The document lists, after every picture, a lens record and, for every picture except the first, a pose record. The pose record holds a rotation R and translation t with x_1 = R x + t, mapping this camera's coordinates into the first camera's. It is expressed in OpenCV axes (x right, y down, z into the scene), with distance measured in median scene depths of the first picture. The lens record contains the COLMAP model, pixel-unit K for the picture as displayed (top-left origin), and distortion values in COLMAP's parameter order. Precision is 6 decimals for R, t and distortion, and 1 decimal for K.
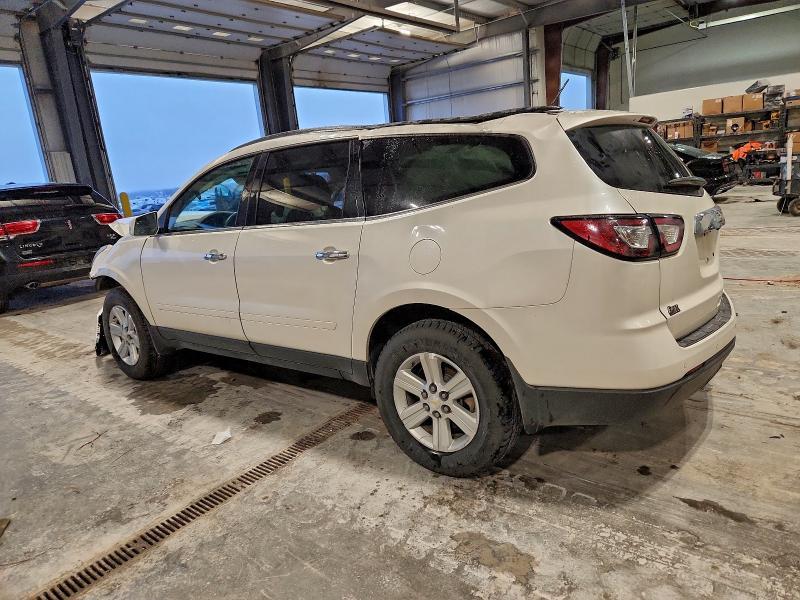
lens RADIAL K [[582.1, 0, 404.3], [0, 582.1, 295.9], [0, 0, 1]] dist [0.044034, -0.031037]
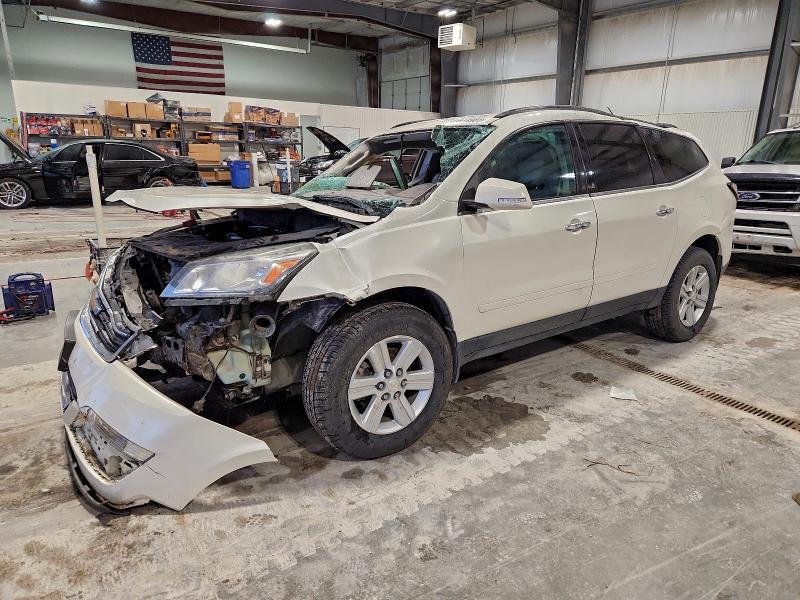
lens RADIAL K [[582.1, 0, 403.6], [0, 582.1, 303.8], [0, 0, 1]] dist [0.044034, -0.031037]
pose [[0.207768, -0.159296, 0.965120, -1.124299], [0.169665, 0.977565, 0.124825, -0.093690], [-0.963352, 0.137812, 0.230134, 0.913297]]
